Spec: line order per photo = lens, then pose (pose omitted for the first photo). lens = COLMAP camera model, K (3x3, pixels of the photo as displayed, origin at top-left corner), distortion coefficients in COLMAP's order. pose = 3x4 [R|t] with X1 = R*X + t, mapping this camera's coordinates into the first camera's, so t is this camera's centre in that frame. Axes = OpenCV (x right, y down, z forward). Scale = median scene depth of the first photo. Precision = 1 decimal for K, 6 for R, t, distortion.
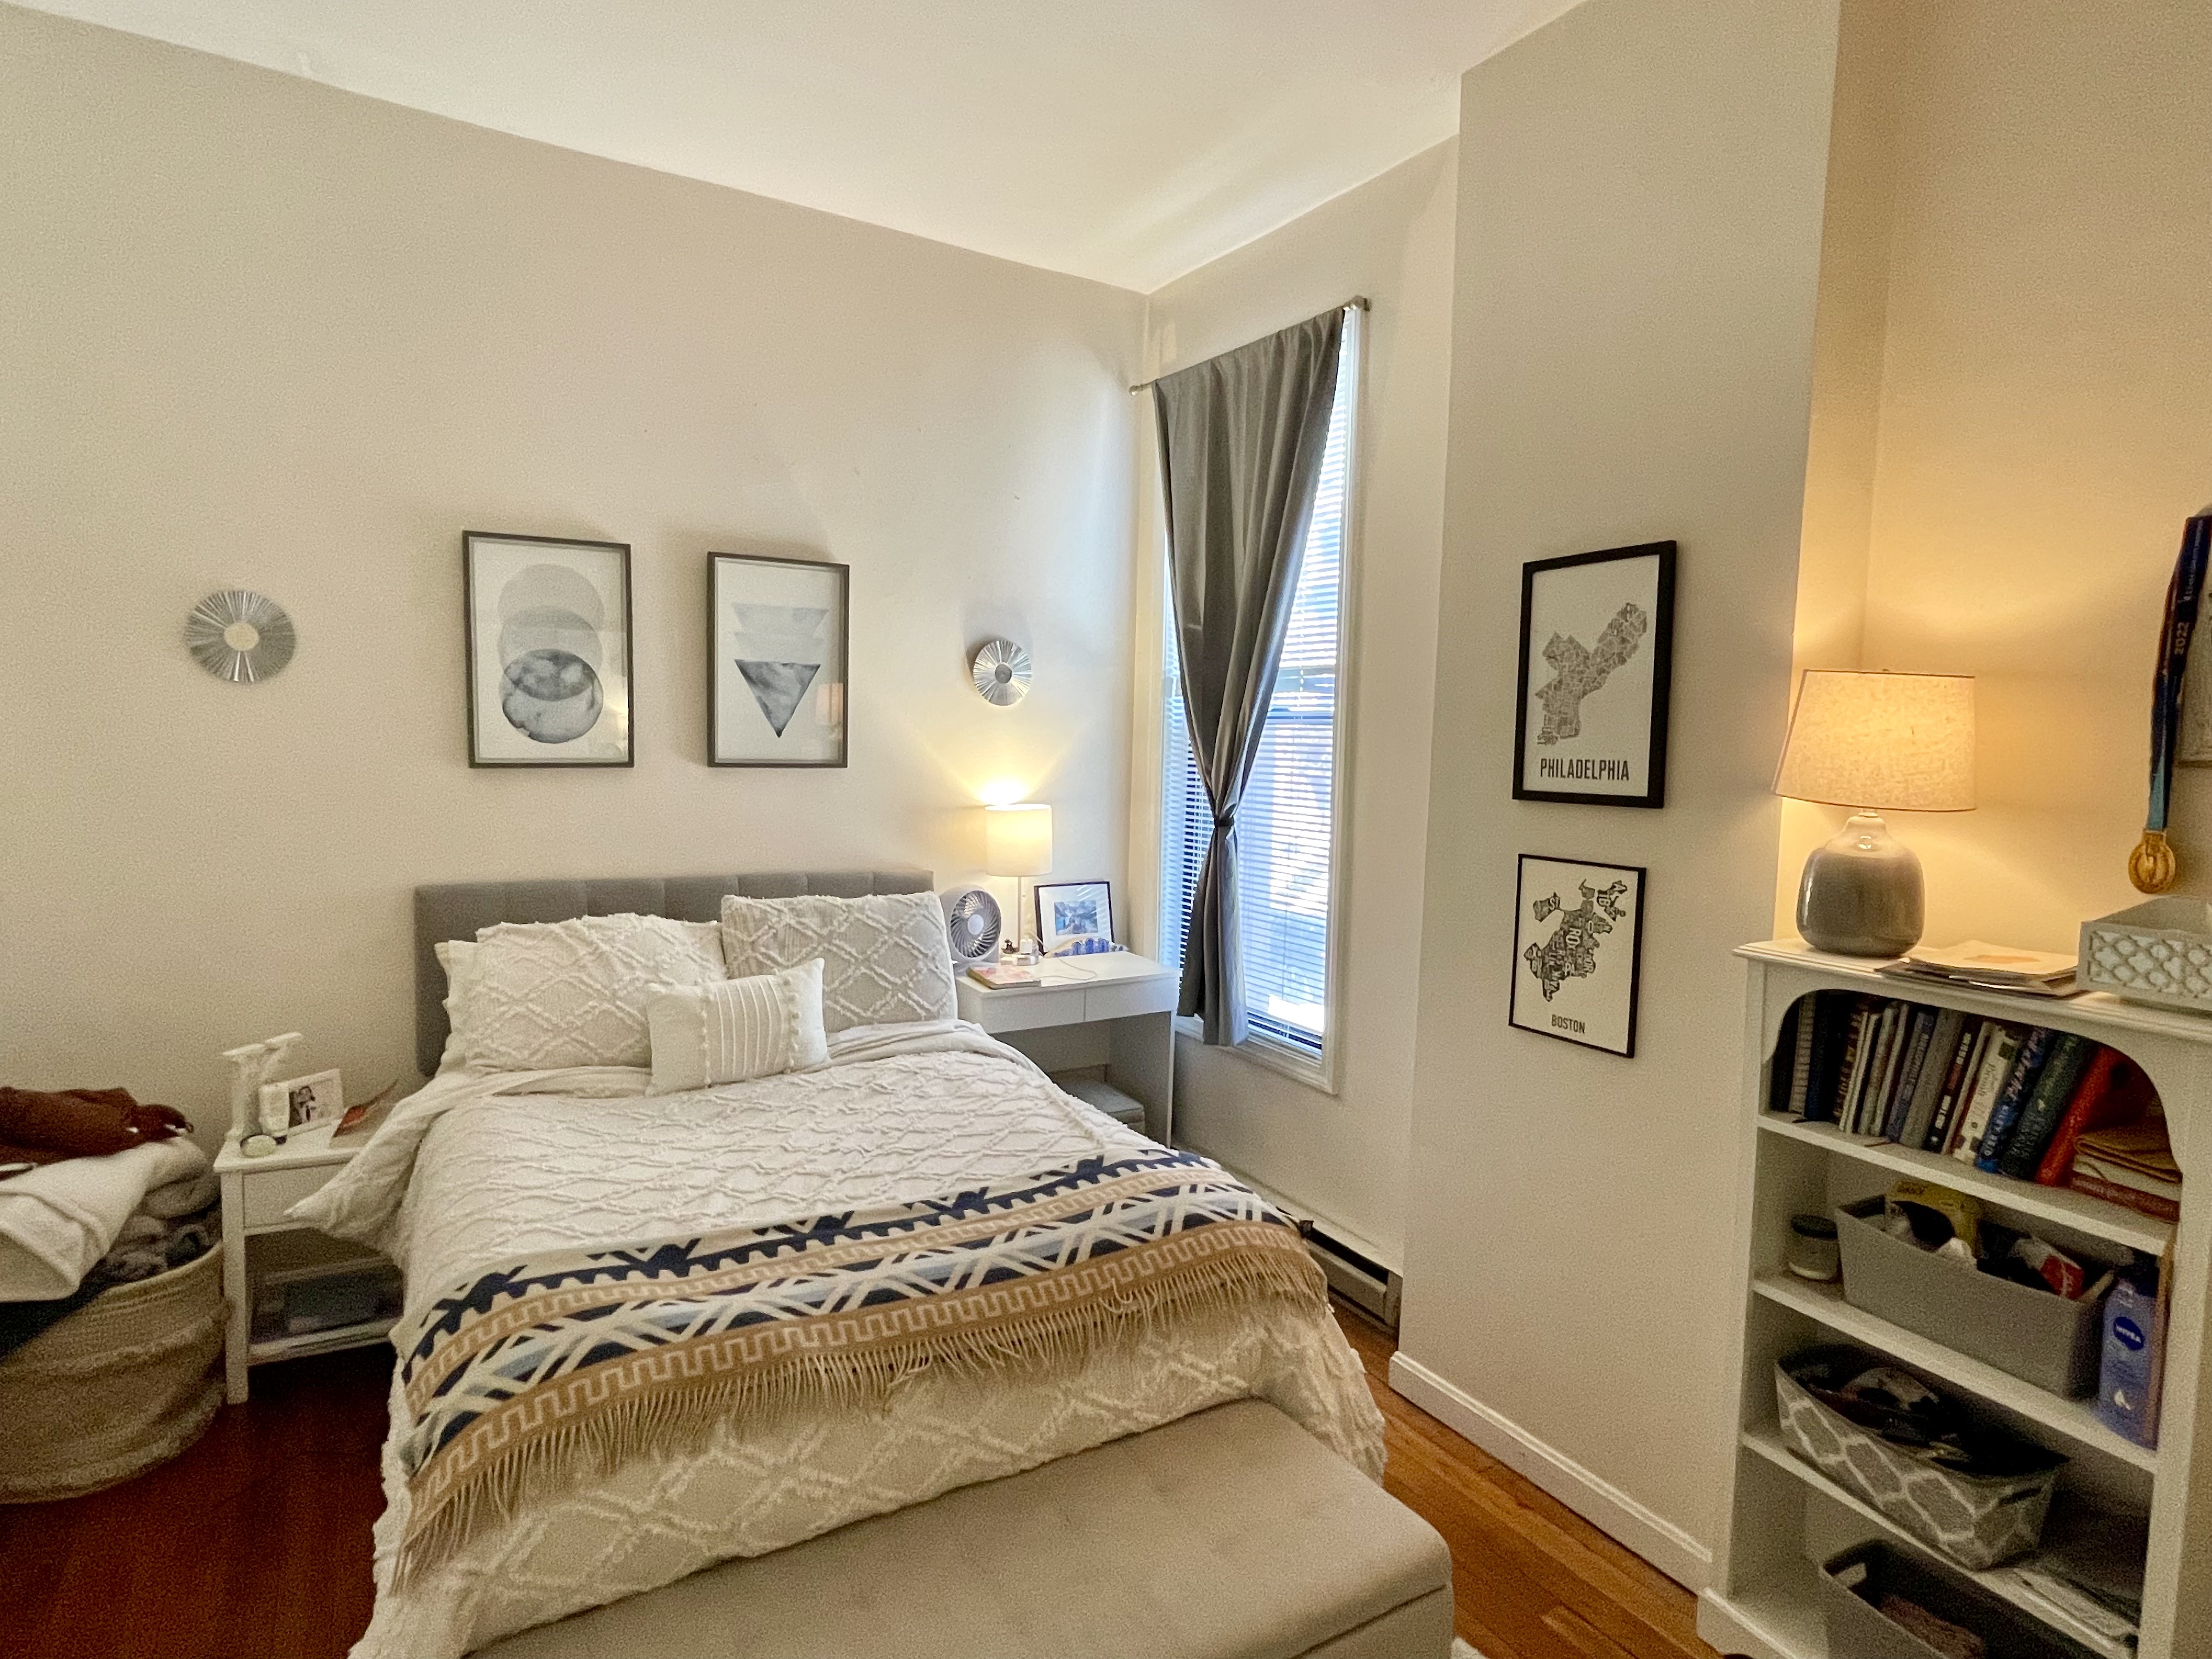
lens RADIAL K [[1210.4, 0, 1106.0], [0, 1210.4, 829.5], [0, 0, 1]] dist [0.027424, -0.034825]
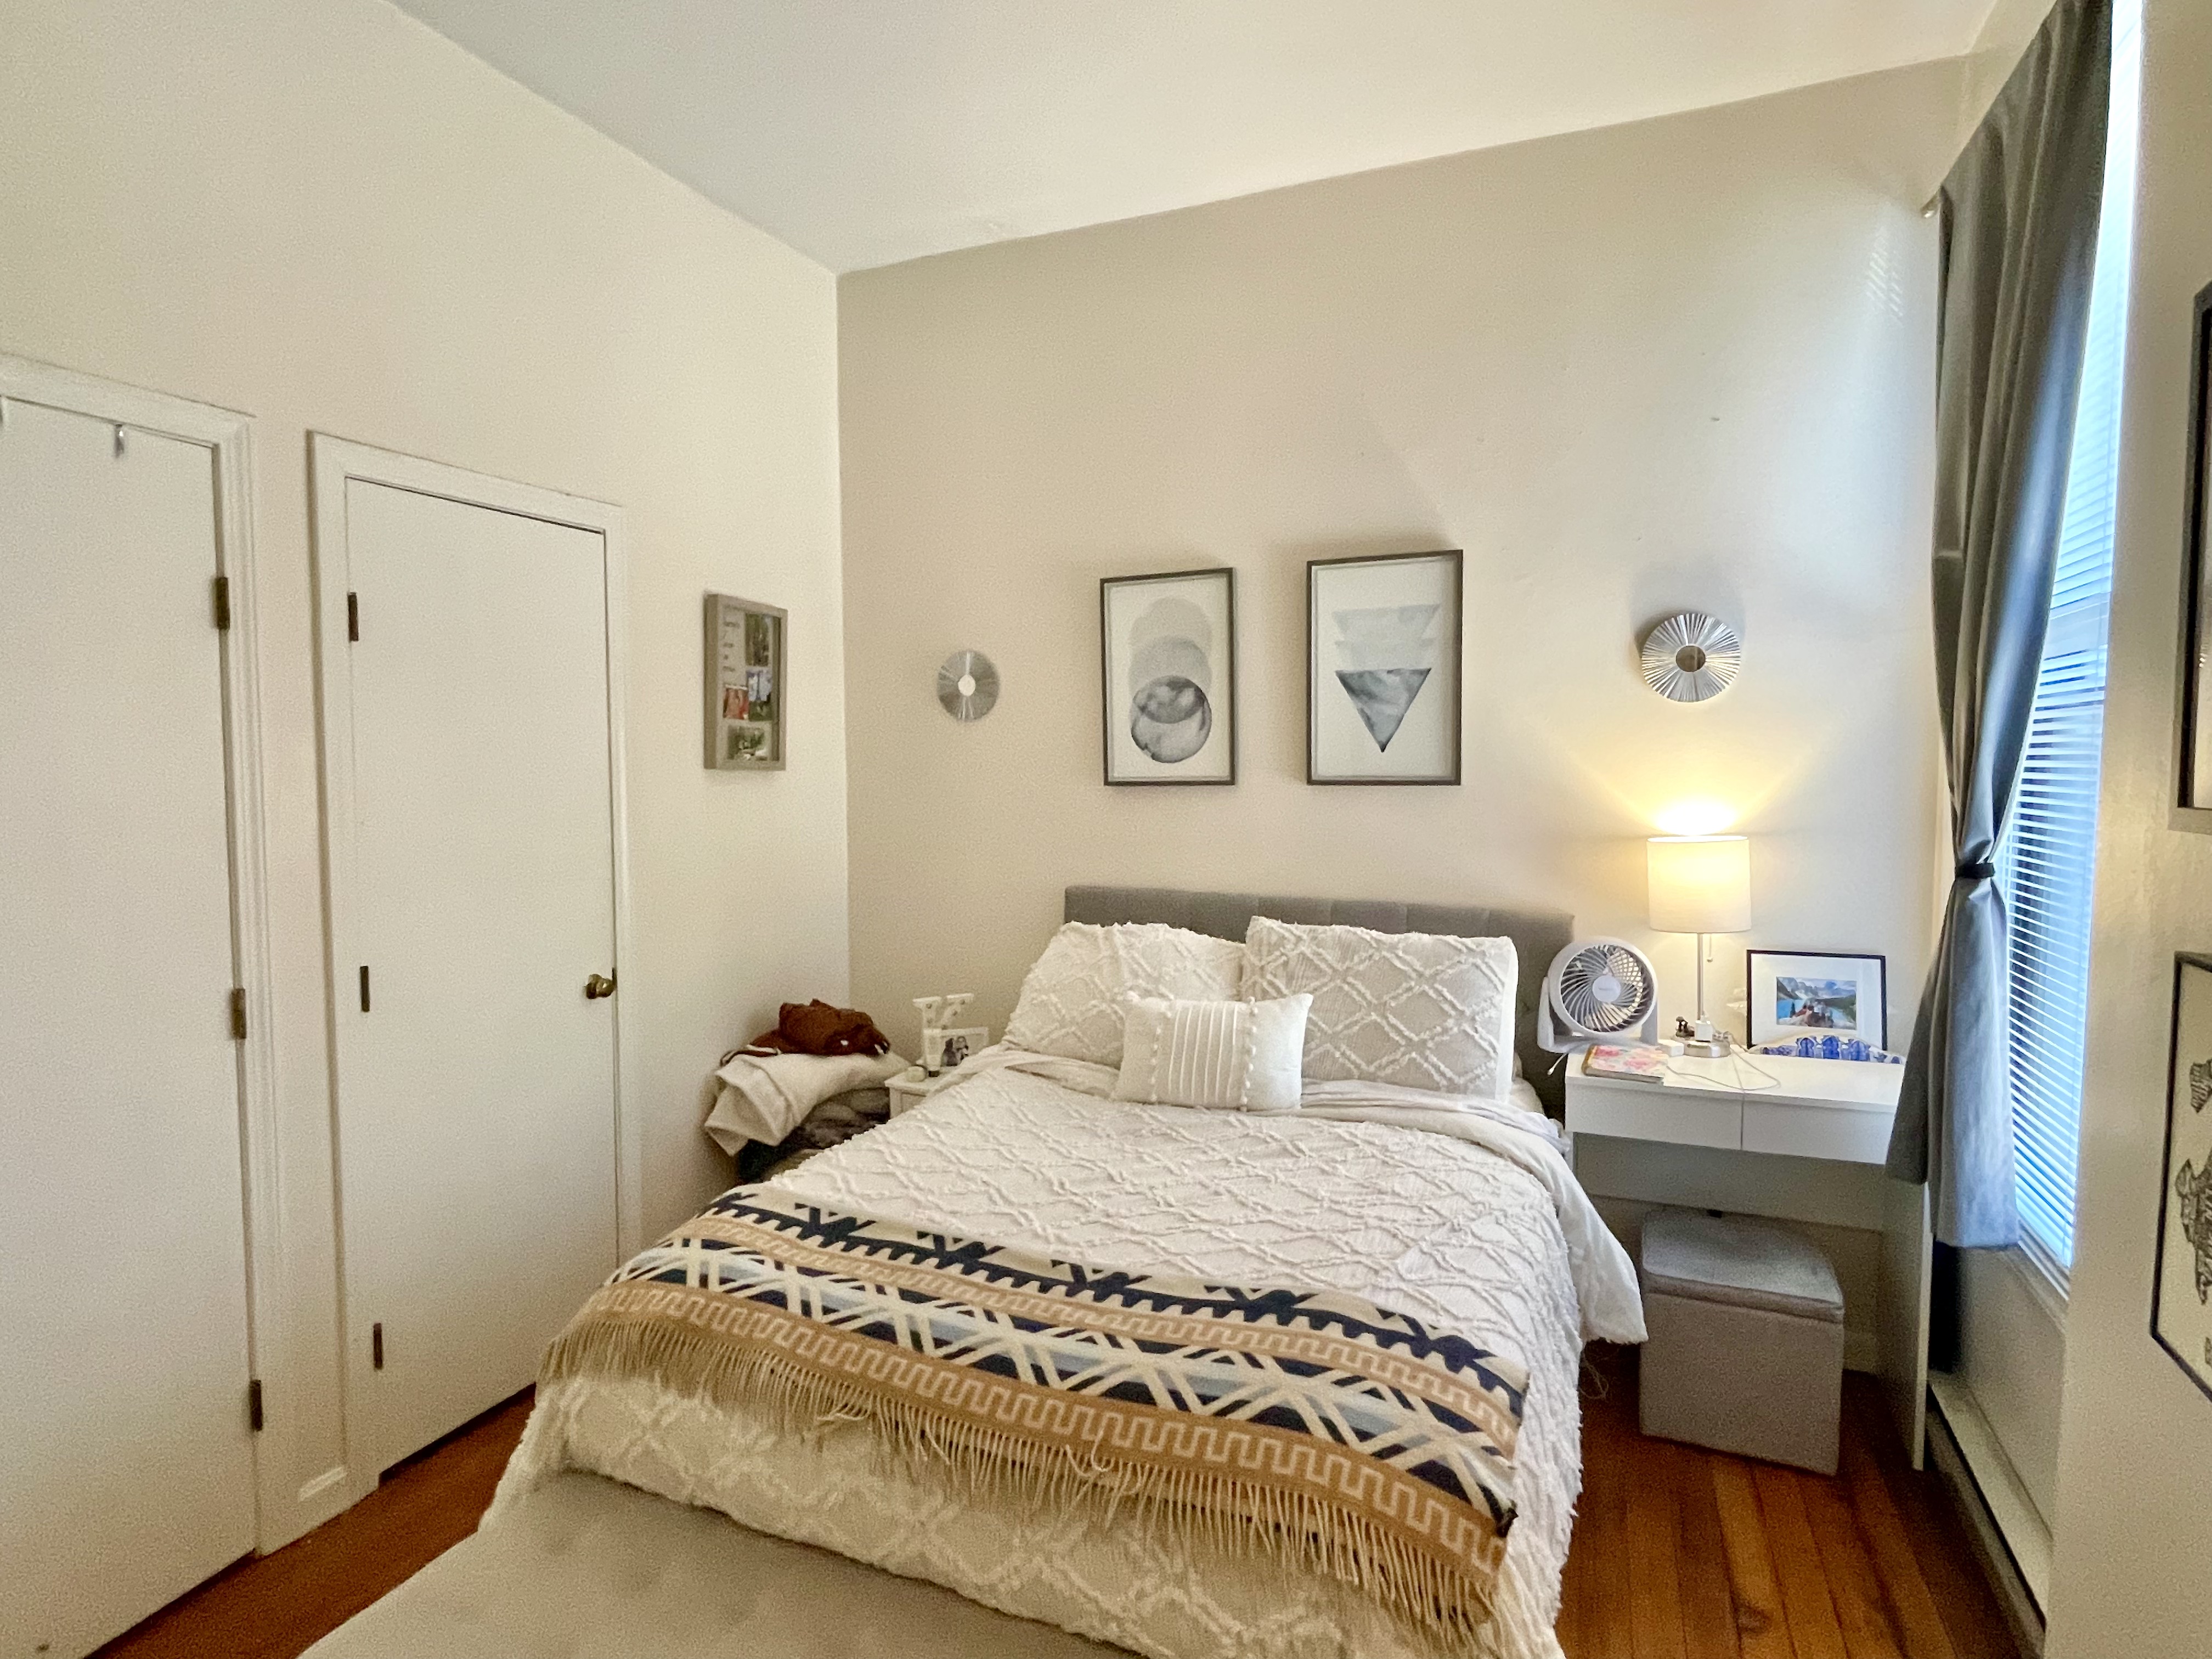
lens RADIAL K [[1210.4, 0, 1106.0], [0, 1210.4, 829.5], [0, 0, 1]] dist [0.027424, -0.034825]
pose [[0.564105, 0.022931, -0.825385, 0.428727], [-0.046498, 0.998910, -0.004027, -0.005404], [0.824393, 0.040650, 0.564556, 0.373513]]
